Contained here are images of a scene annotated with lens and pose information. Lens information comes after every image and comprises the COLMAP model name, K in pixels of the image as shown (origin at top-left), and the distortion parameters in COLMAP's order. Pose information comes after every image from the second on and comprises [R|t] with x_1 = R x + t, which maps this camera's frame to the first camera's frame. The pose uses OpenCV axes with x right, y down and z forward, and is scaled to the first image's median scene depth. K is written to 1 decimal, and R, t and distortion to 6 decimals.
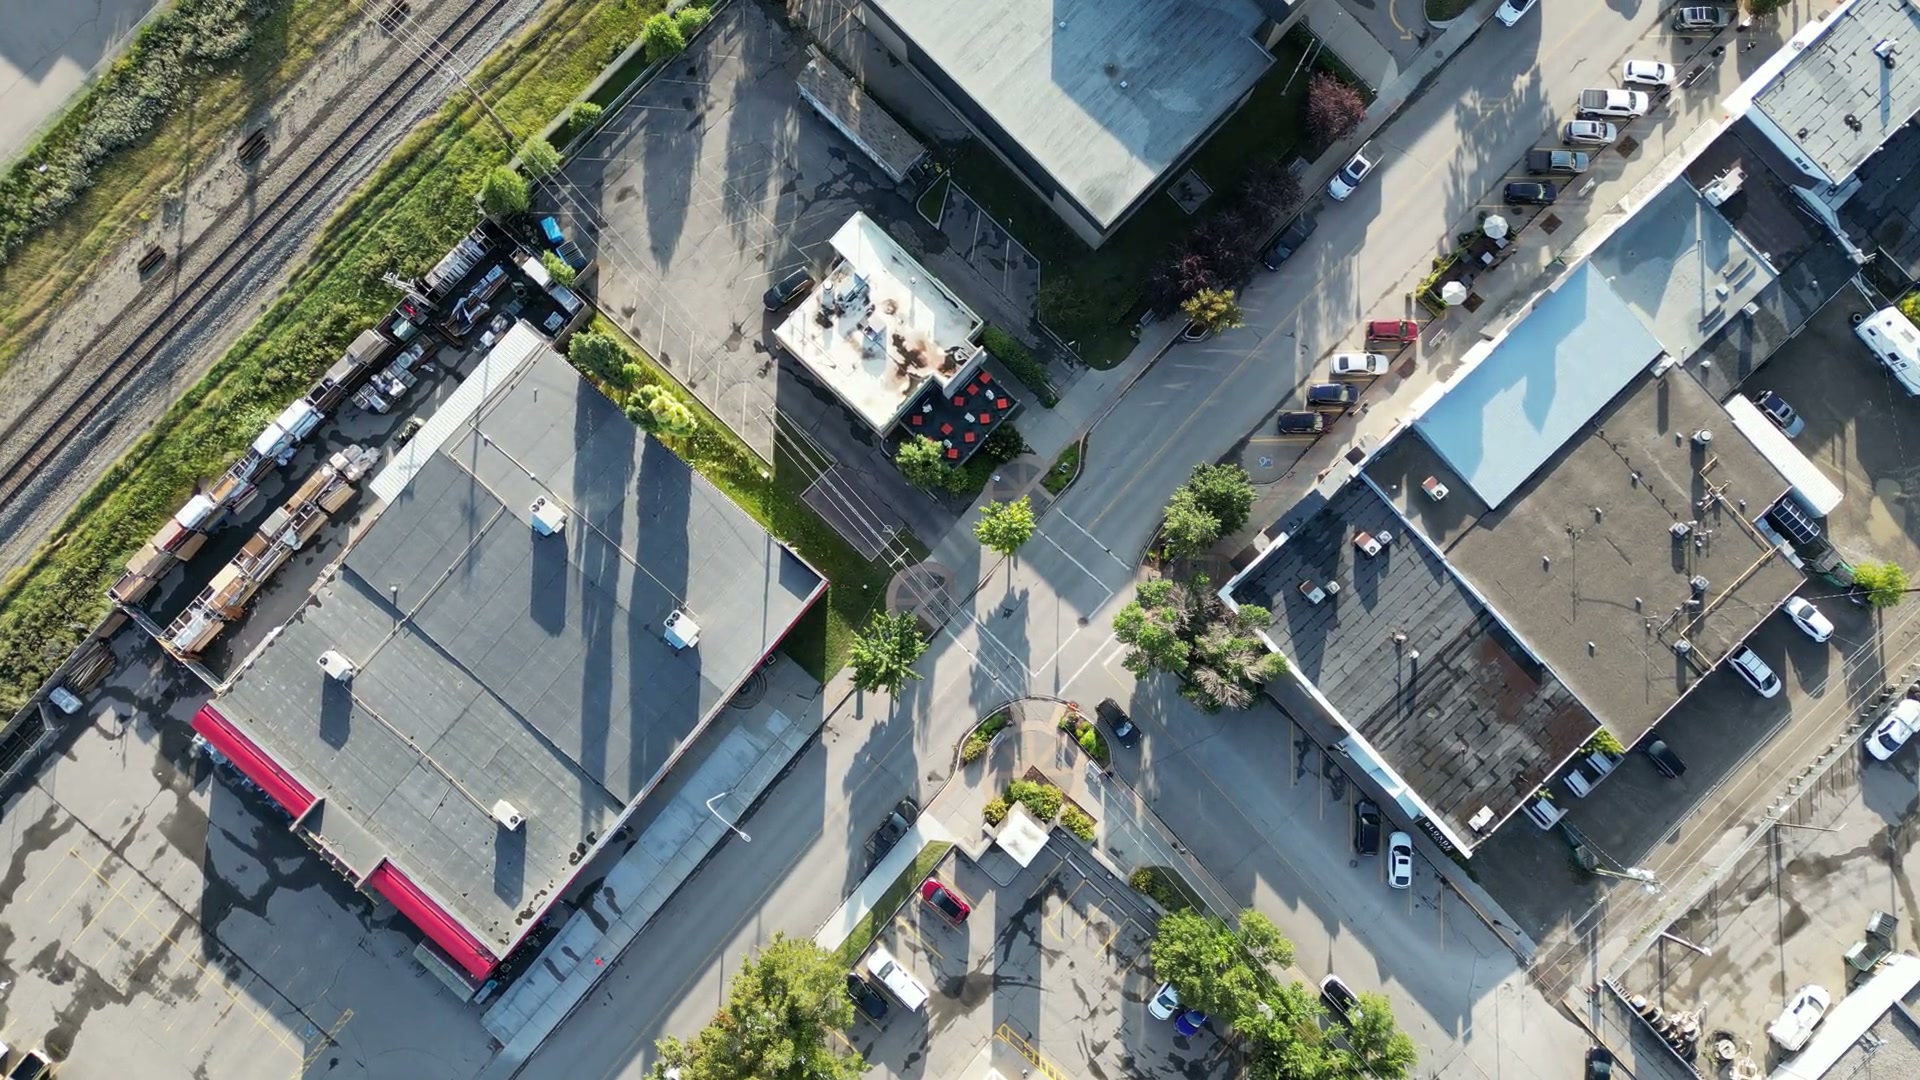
lens RADIAL K [[1411.4, 0, 968.0], [0, 1411.4, 537.6], [0, 0, 1]] dist [0.055628, -0.063973]
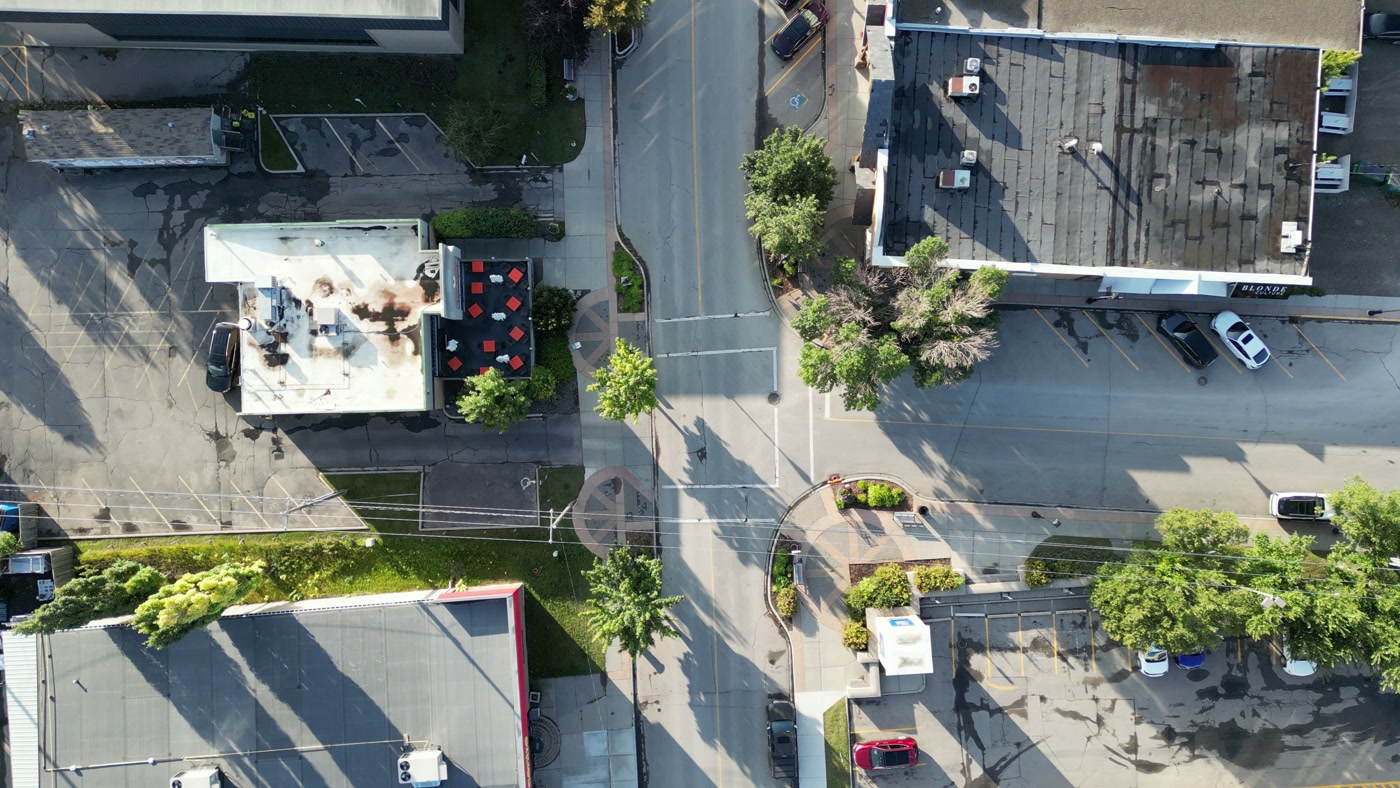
lens RADIAL K [[1029.1, 0, 705.9], [0, 1029.1, 392.3], [0, 0, 1]] dist [0.055628, -0.063973]
pose [[0.715483, -0.698568, -0.009269, 0.062651], [0.695146, 0.710530, 0.109175, -0.037298], [-0.069680, -0.084556, 0.993979, 0.411484]]
